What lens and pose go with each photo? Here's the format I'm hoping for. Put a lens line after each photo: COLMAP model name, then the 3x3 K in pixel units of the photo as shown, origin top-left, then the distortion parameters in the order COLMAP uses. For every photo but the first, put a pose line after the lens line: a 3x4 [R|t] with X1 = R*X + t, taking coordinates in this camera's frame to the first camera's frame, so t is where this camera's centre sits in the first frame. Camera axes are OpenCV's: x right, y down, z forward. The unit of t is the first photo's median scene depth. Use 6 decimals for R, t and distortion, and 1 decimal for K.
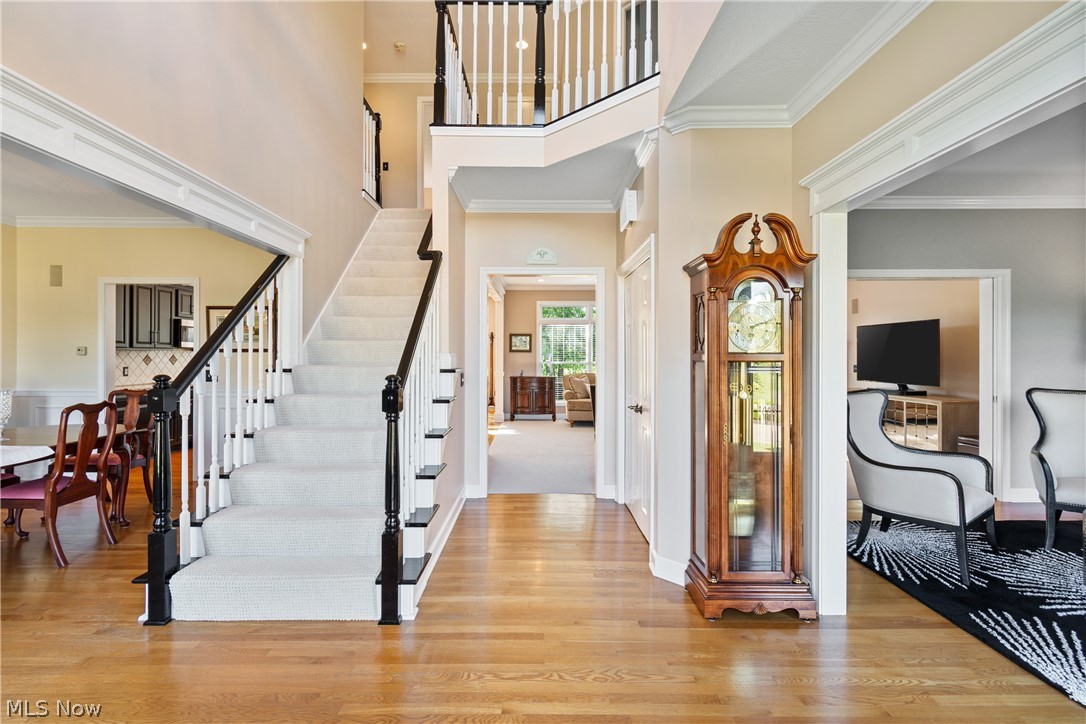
lens RADIAL K [[483.1, 0, 540.6], [0, 483.1, 353.4], [0, 0, 1]] dist [0.001762, -0.001954]
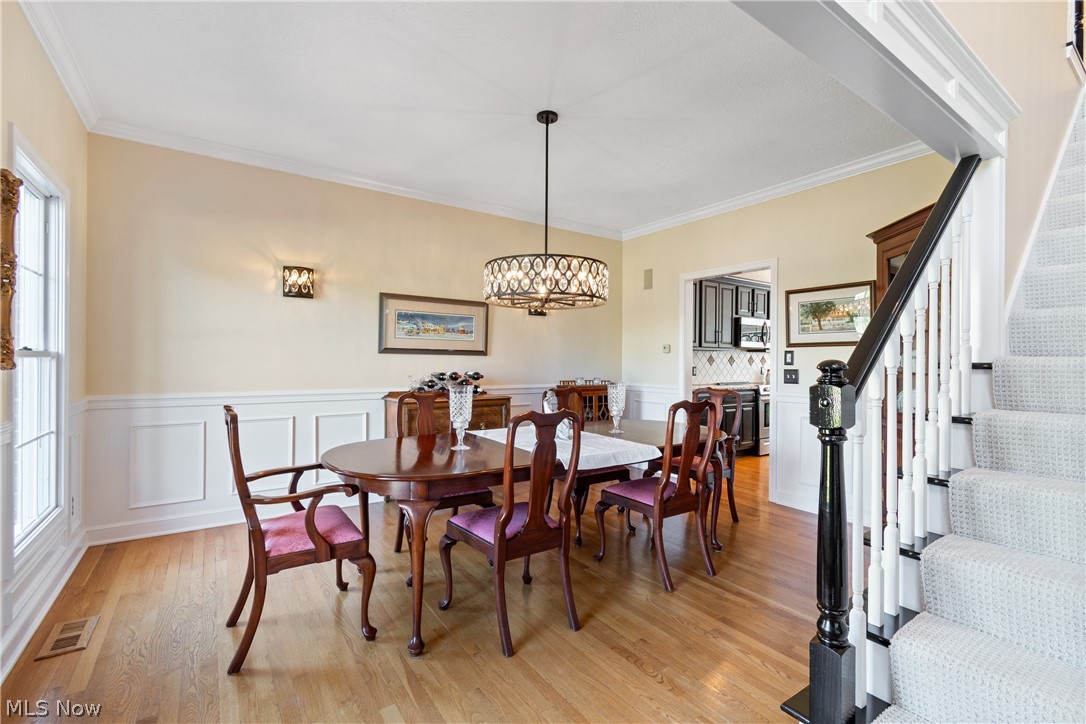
lens RADIAL K [[483.1, 0, 544.1], [0, 483.1, 359.8], [0, 0, 1]] dist [0.001762, -0.001954]
pose [[0.566584, 0.000666, -0.824004, -0.261310], [-0.005439, 0.999981, -0.002932, 0.024345], [0.823986, 0.006143, 0.566577, 0.210506]]
